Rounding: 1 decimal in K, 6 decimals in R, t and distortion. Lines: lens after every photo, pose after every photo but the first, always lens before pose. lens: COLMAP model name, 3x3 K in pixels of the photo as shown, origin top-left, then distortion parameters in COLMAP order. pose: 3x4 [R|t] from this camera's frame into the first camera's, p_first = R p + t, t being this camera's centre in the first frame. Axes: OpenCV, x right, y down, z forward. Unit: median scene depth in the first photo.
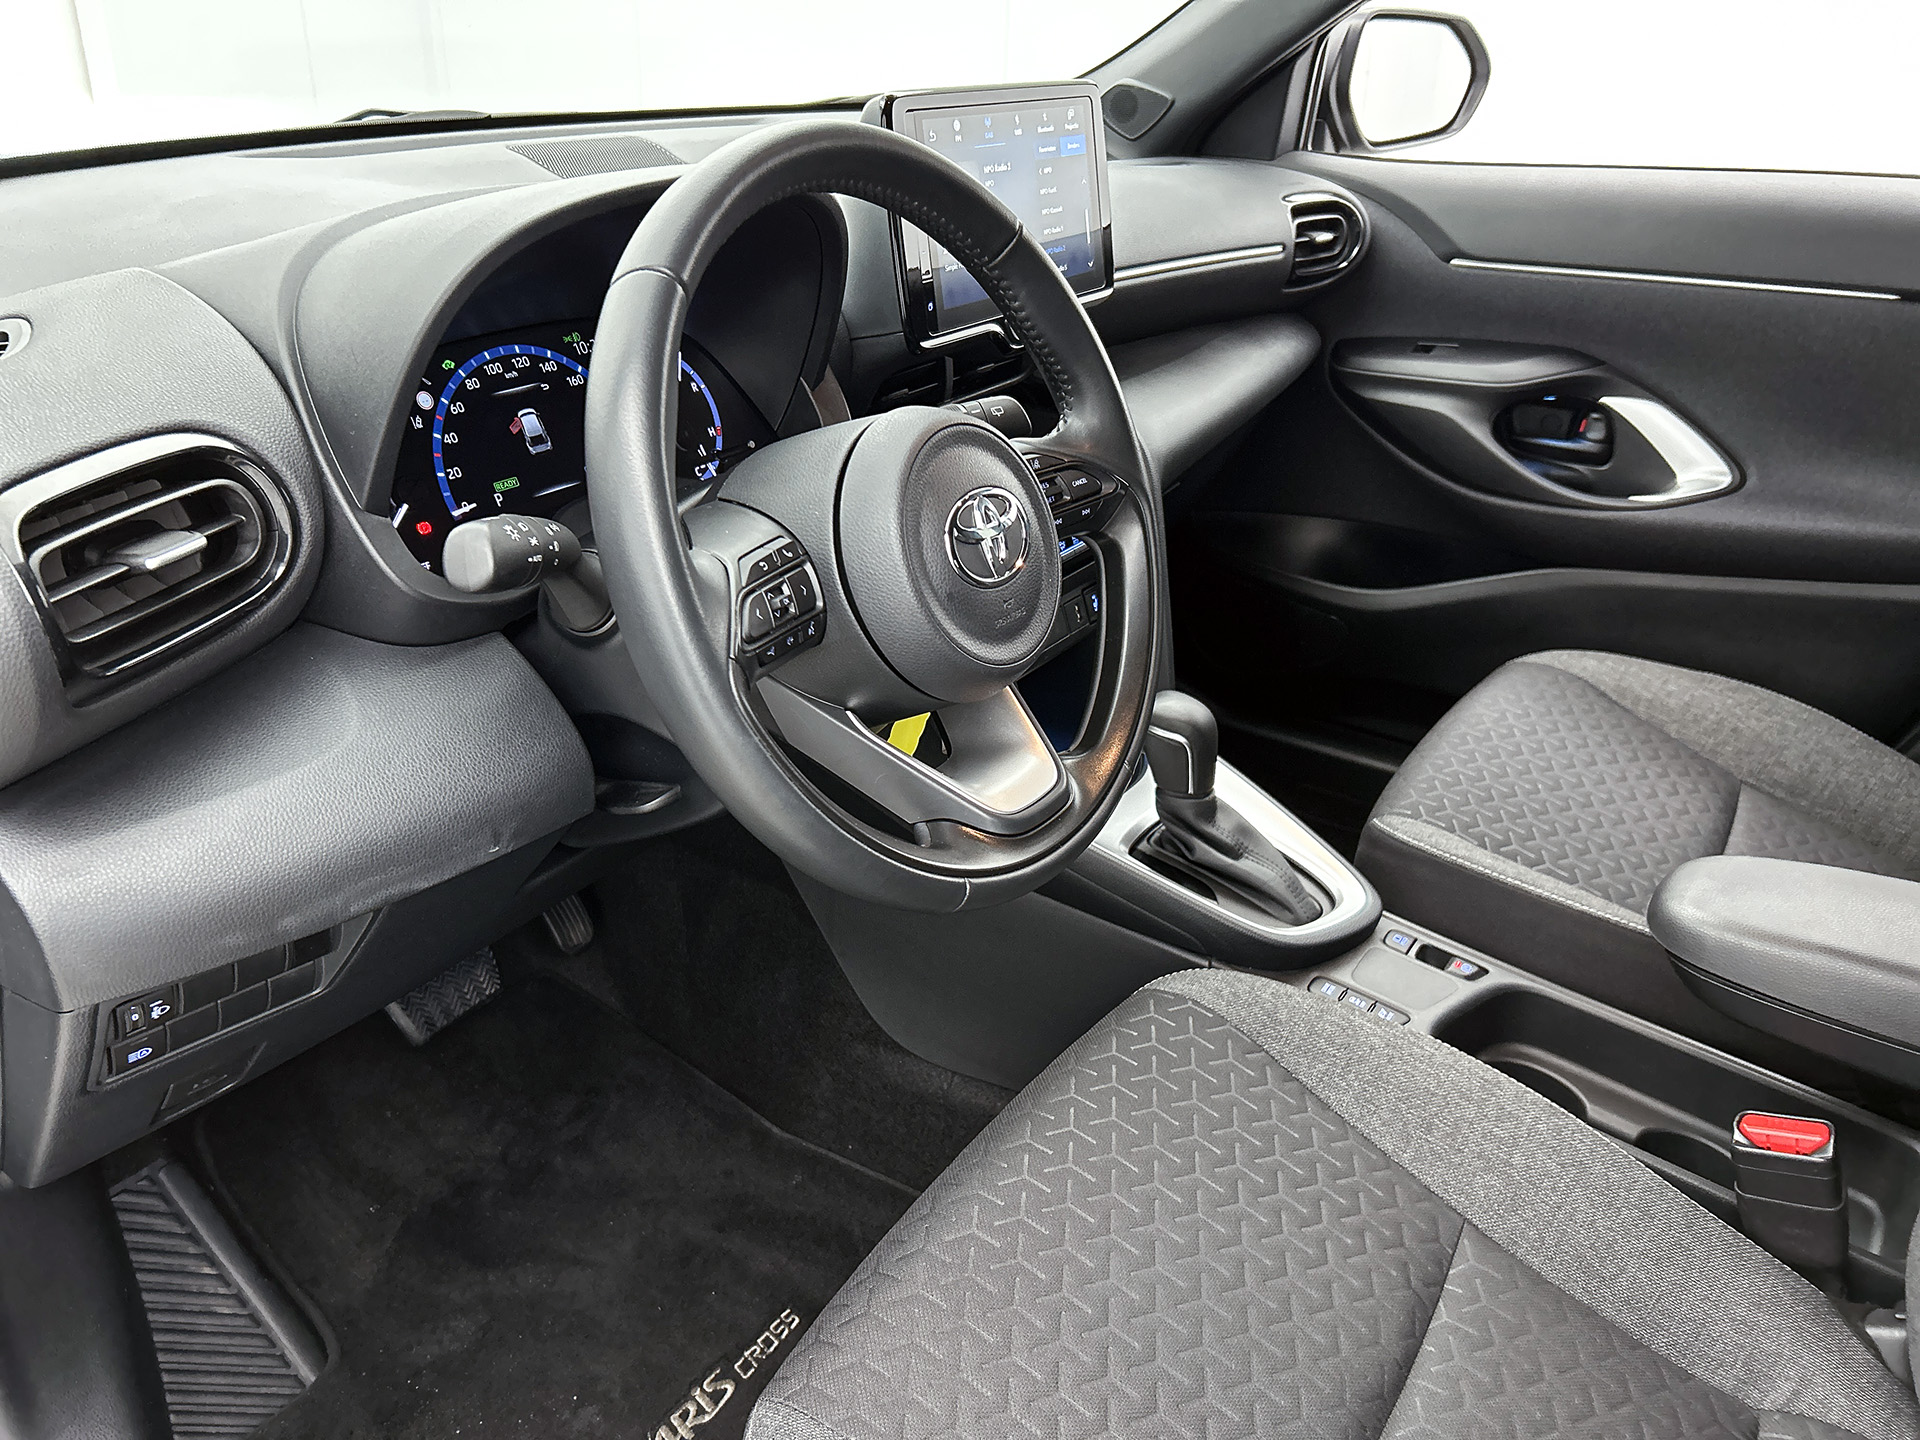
lens RADIAL K [[1448.8, 0, 960.0], [0, 1448.8, 720.0], [0, 0, 1]] dist [-0.000948, 0.003041]
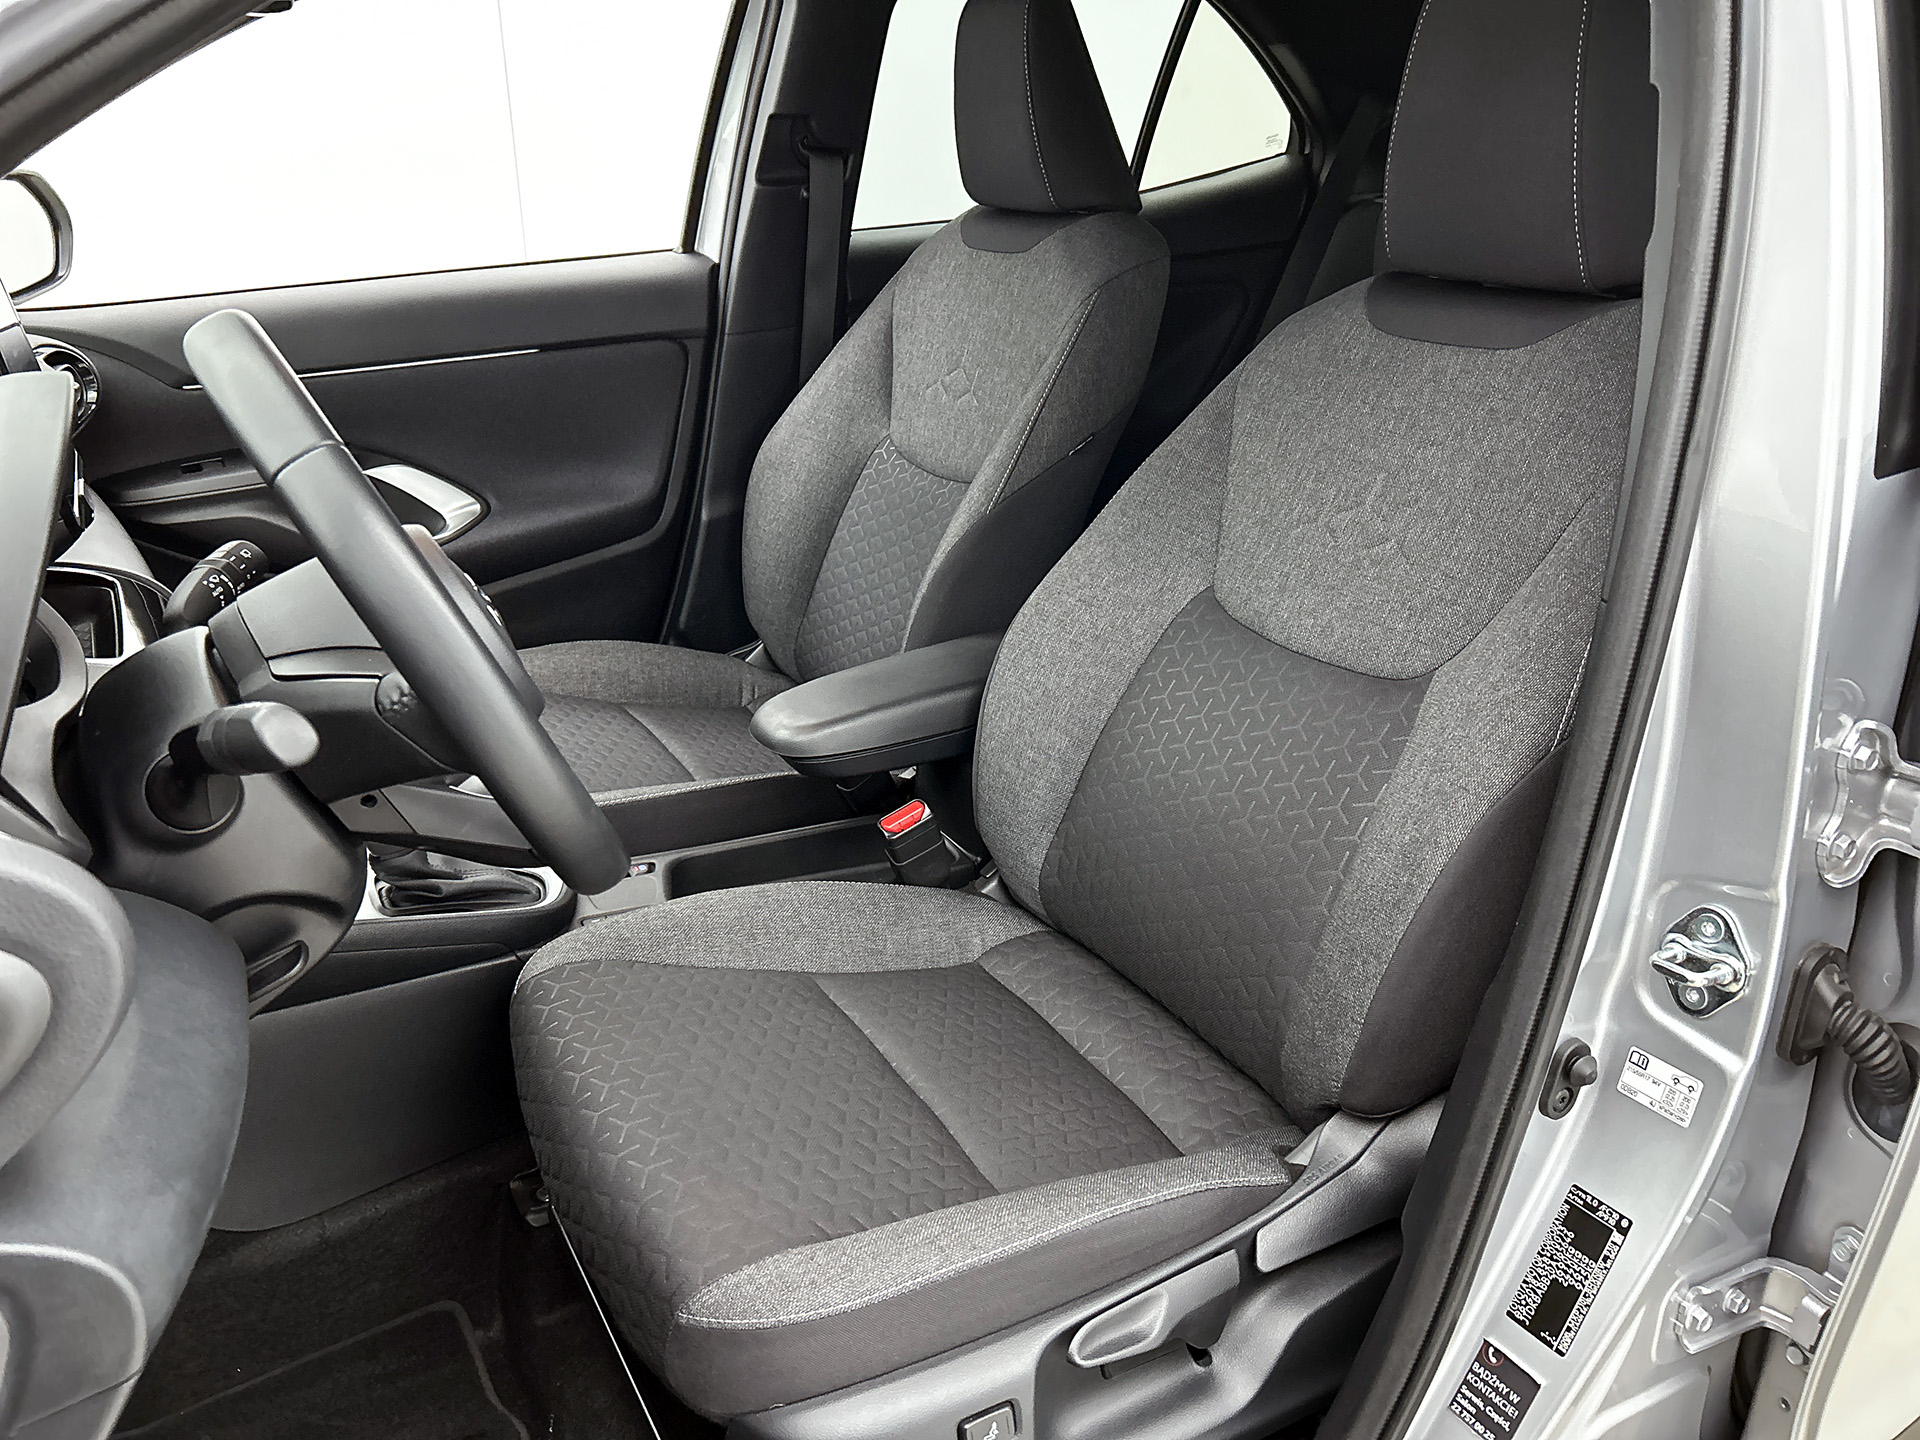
lens RADIAL K [[1448.8, 0, 960.0], [0, 1448.8, 720.0], [0, 0, 1]] dist [-0.000948, 0.003041]
pose [[0.452544, -0.369231, 0.811709, -0.590054], [0.416894, 0.892254, 0.173443, -0.063585], [-0.788291, 0.259906, 0.557715, -0.007523]]
